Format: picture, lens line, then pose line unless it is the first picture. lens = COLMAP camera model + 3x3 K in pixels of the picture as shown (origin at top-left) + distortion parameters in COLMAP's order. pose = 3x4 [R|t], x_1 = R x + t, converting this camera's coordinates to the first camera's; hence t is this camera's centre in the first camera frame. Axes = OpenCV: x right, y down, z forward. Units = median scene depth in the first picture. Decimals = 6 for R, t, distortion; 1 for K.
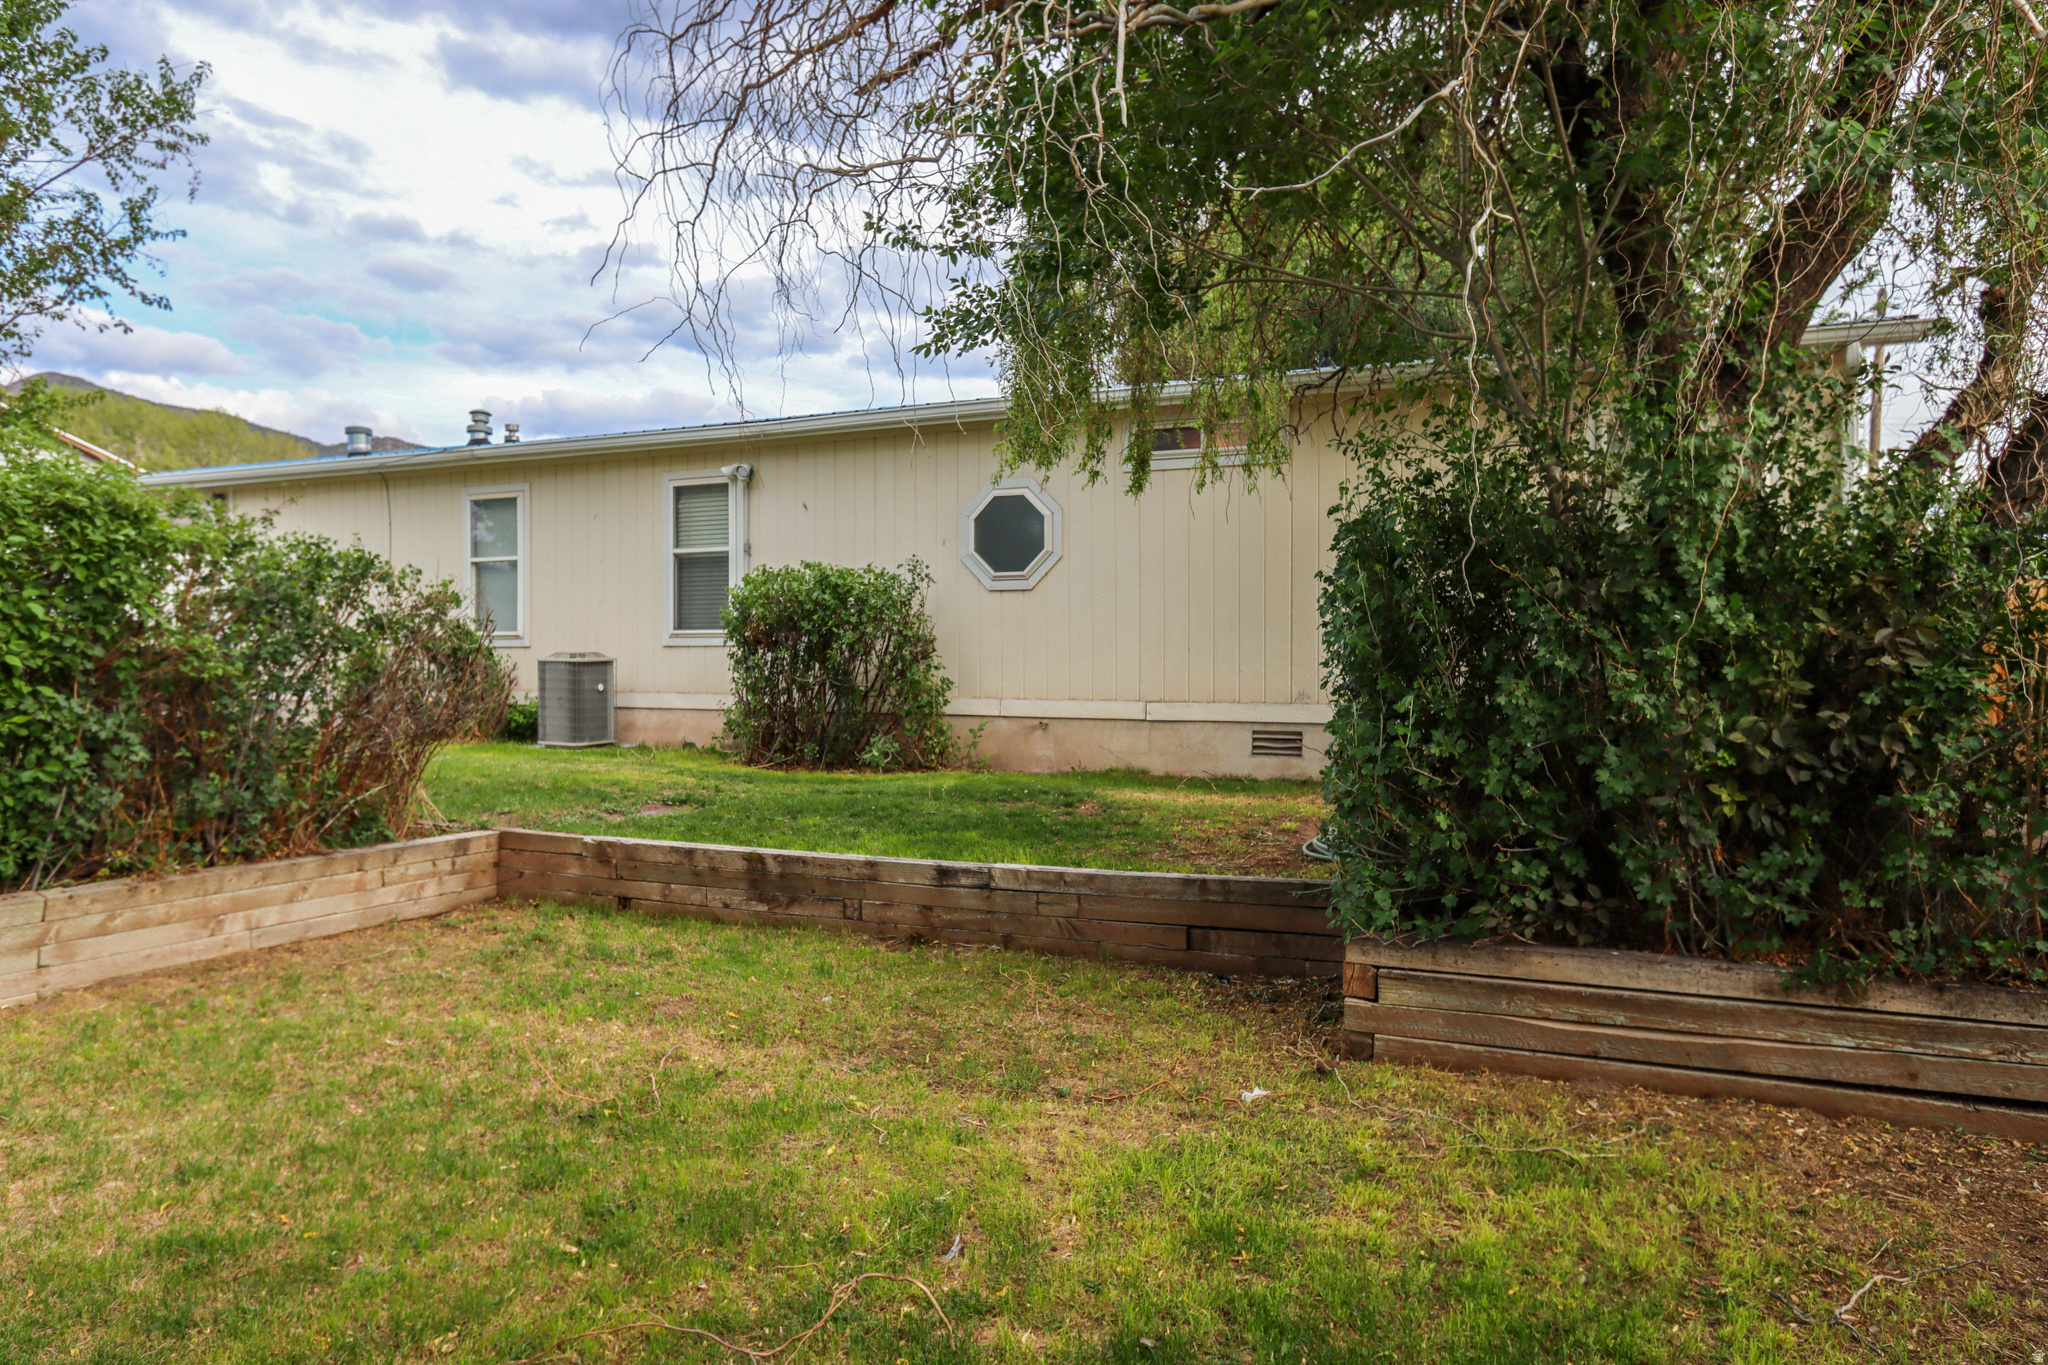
lens RADIAL K [[1318.5, 0, 1023.7], [0, 1318.5, 680.1], [0, 0, 1]] dist [-0.002404, -0.000550]
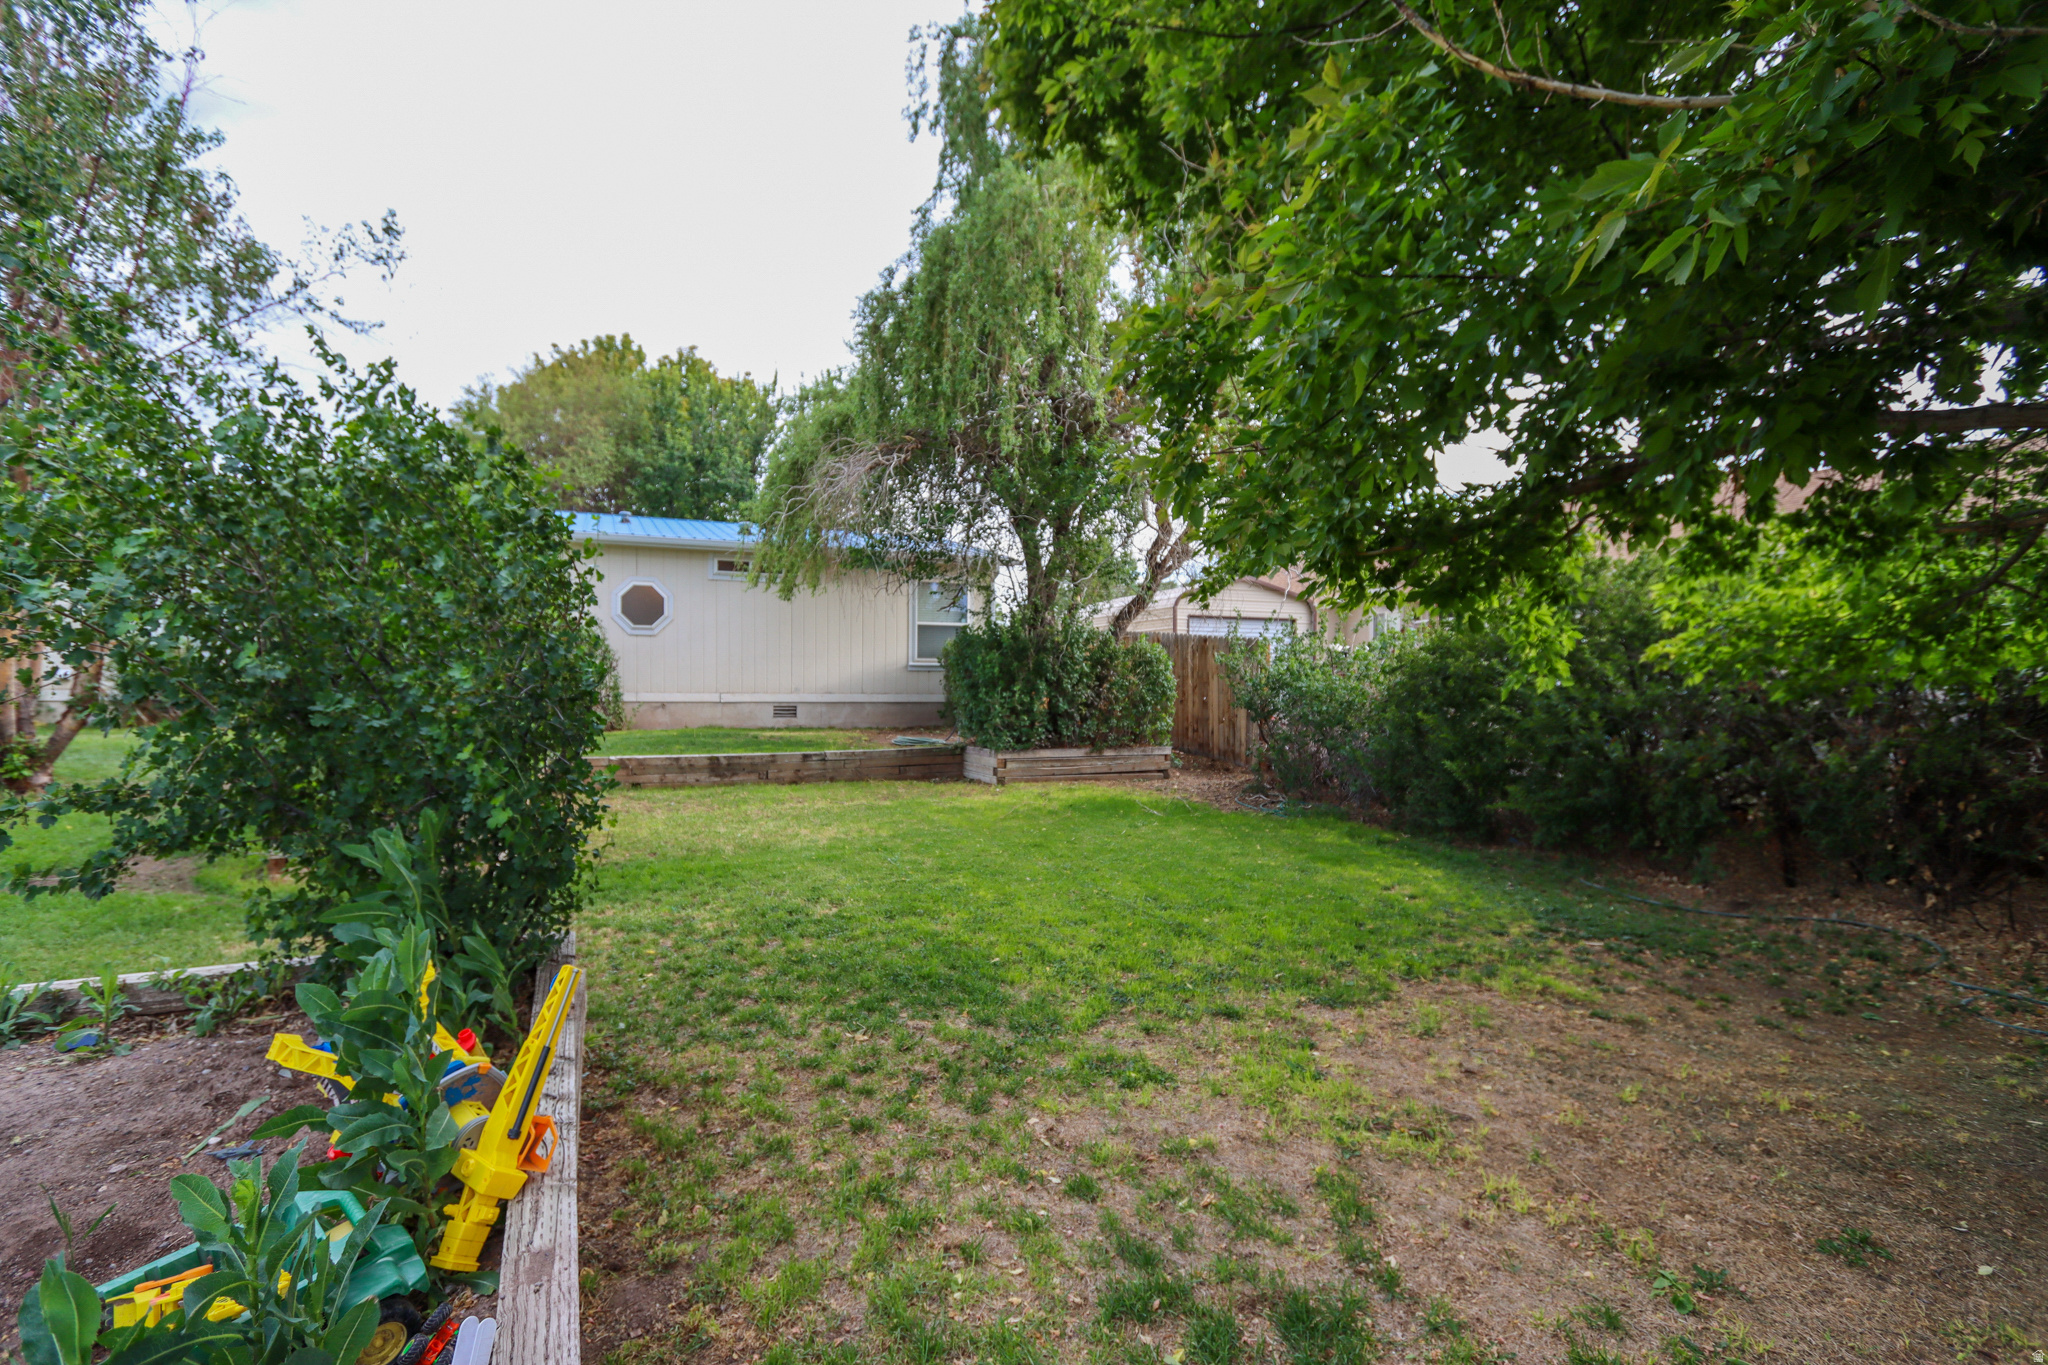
lens RADIAL K [[951.3, 0, 1024.1], [0, 951.3, 681.0], [0, 0, 1]] dist [0.000081, 0.000002]
pose [[0.694796, -0.002080, 0.719204, -1.077472], [0.001182, 0.999998, 0.001751, -0.007325], [-0.719206, -0.000366, 0.694797, -0.612100]]
